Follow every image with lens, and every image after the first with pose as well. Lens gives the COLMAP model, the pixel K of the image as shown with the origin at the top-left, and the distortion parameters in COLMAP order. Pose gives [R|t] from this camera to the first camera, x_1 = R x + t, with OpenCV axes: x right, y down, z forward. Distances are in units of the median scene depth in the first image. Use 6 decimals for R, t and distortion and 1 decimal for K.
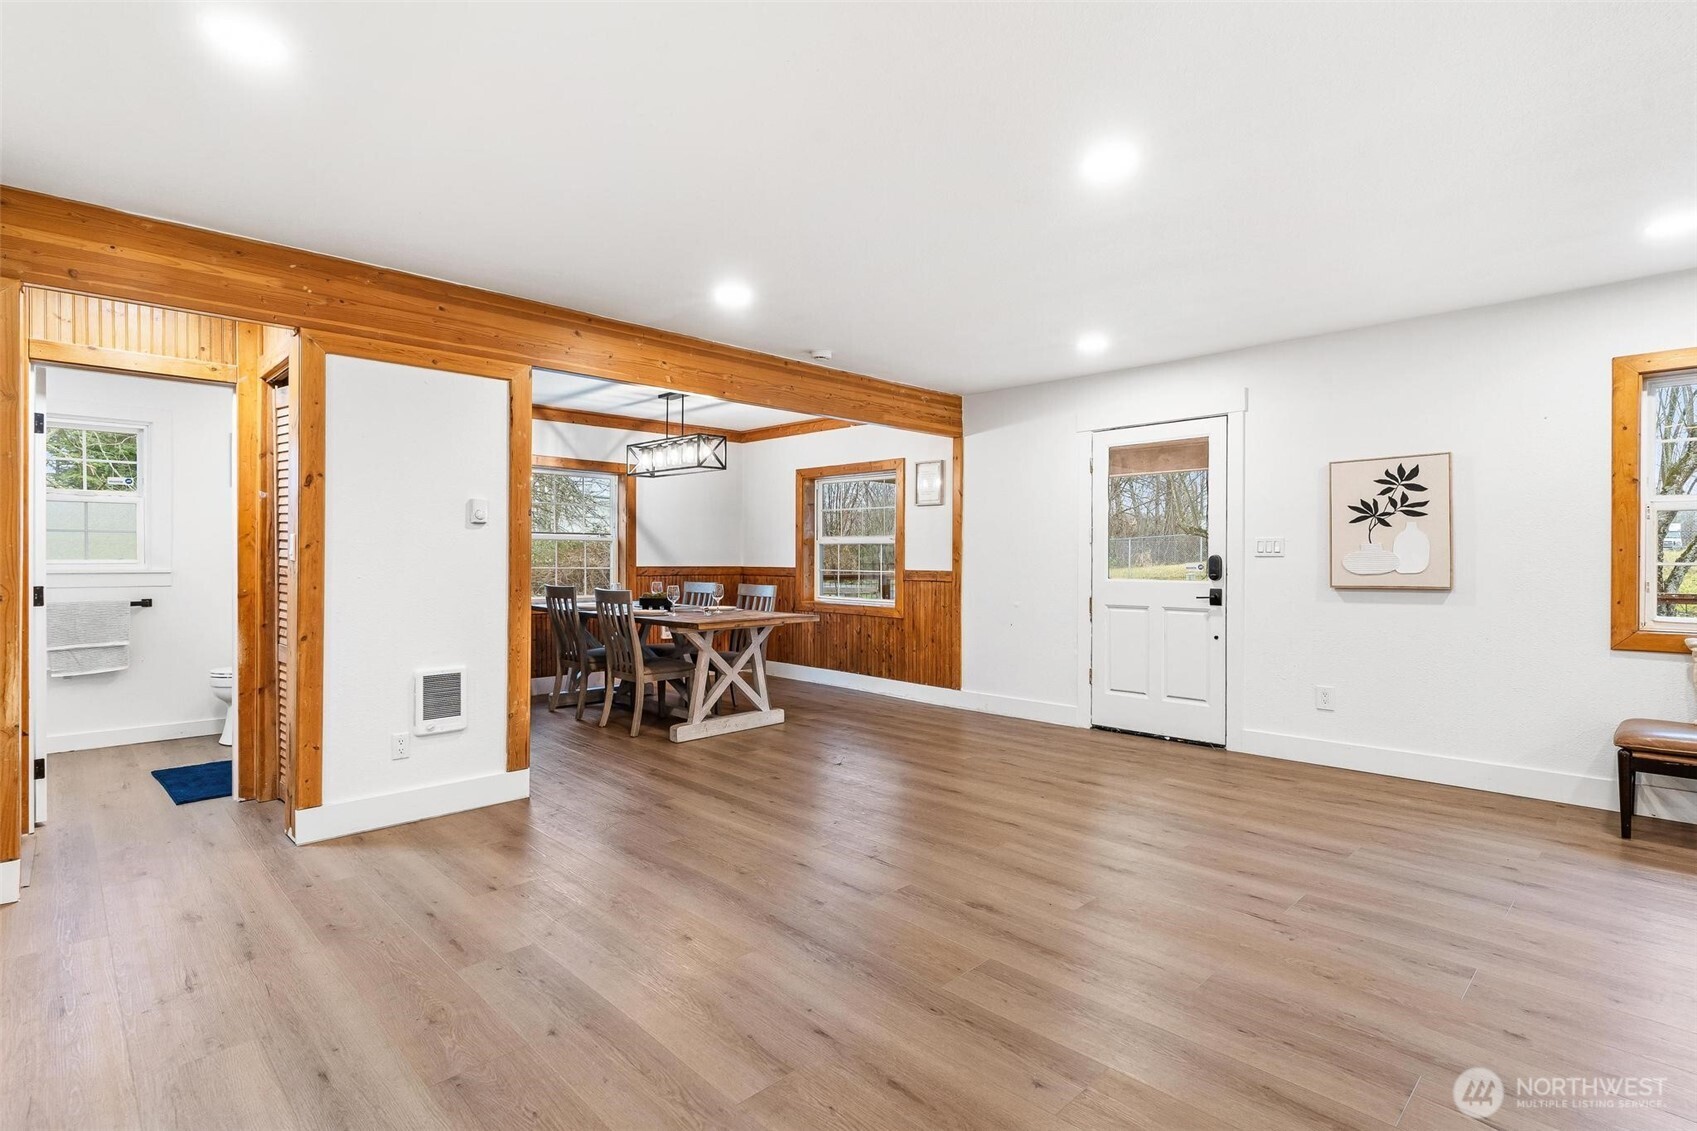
lens RADIAL K [[823.4, 0, 848.5], [0, 823.4, 565.5], [0, 0, 1]] dist [-0.000232, 0.000212]
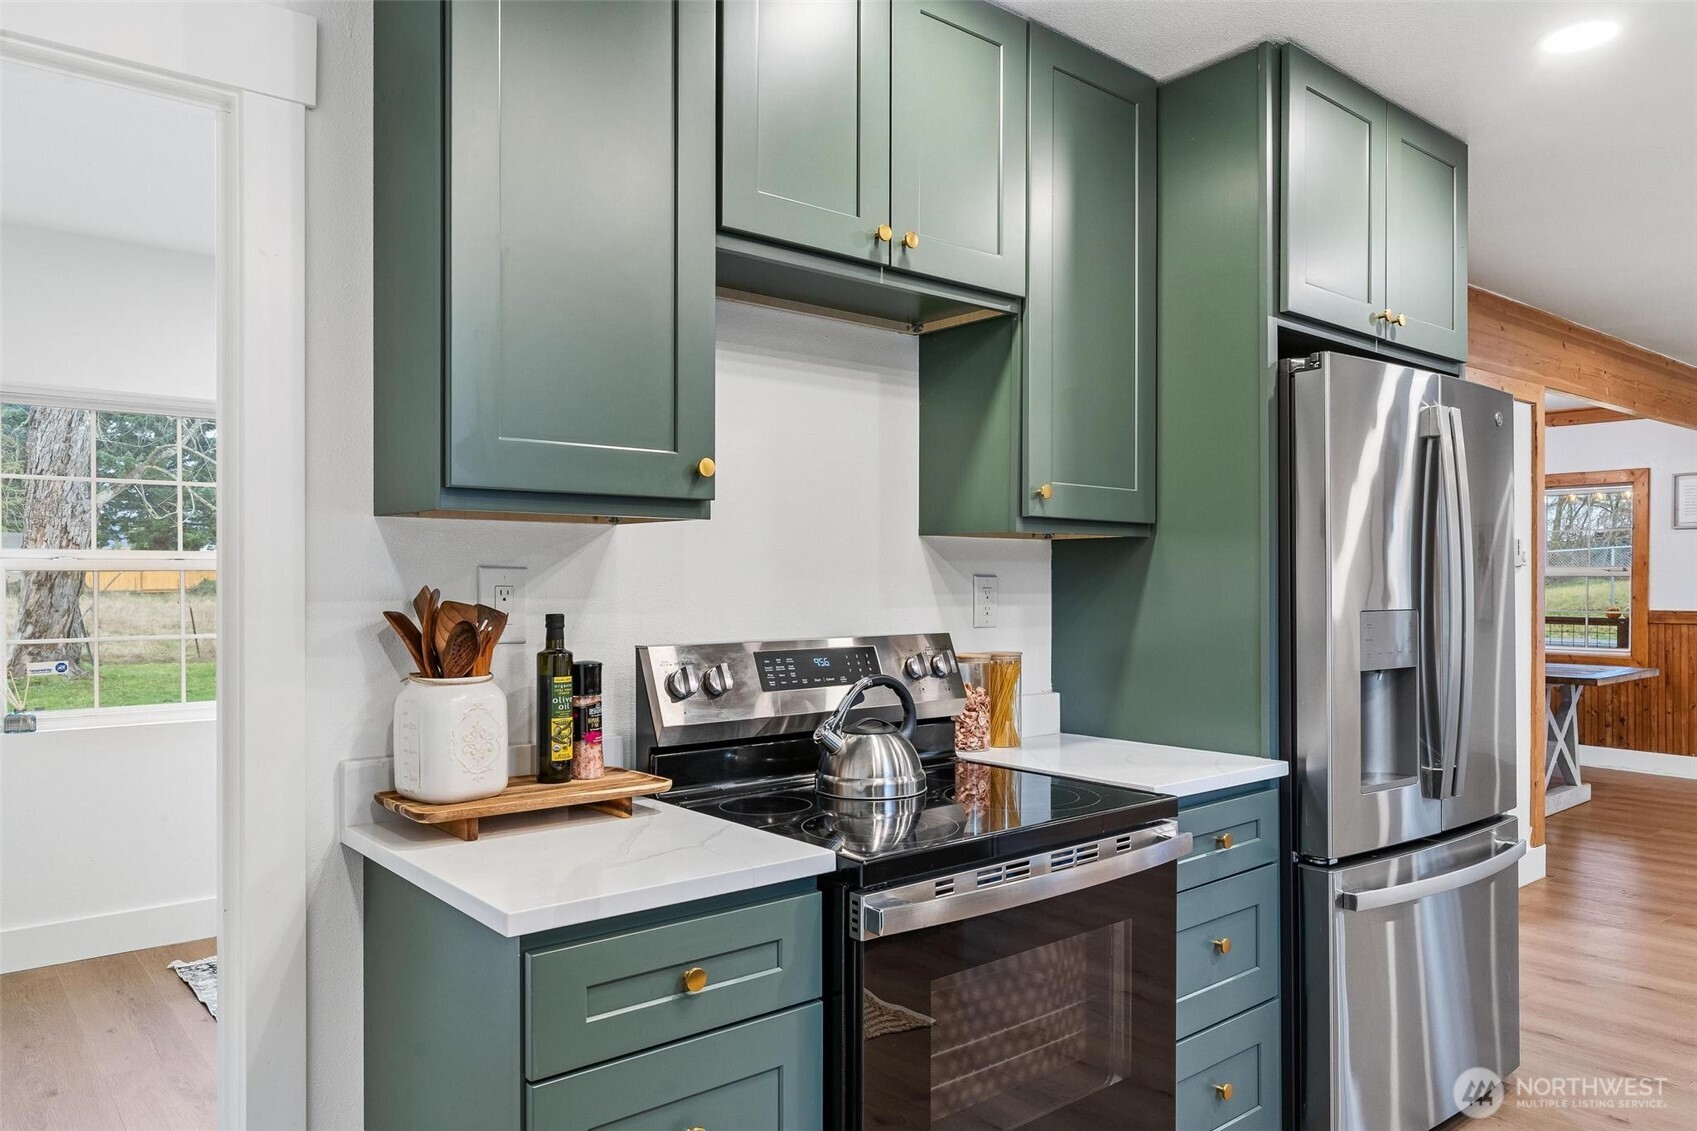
lens RADIAL K [[1168.4, 0, 848.5], [0, 1168.4, 565.5], [0, 0, 1]] dist [0.003225, 0.004056]
pose [[0.996763, -0.001629, -0.080377, -0.825355], [0.000148, 0.999830, -0.018429, -0.022206], [0.080394, 0.018357, 0.996594, -0.242708]]
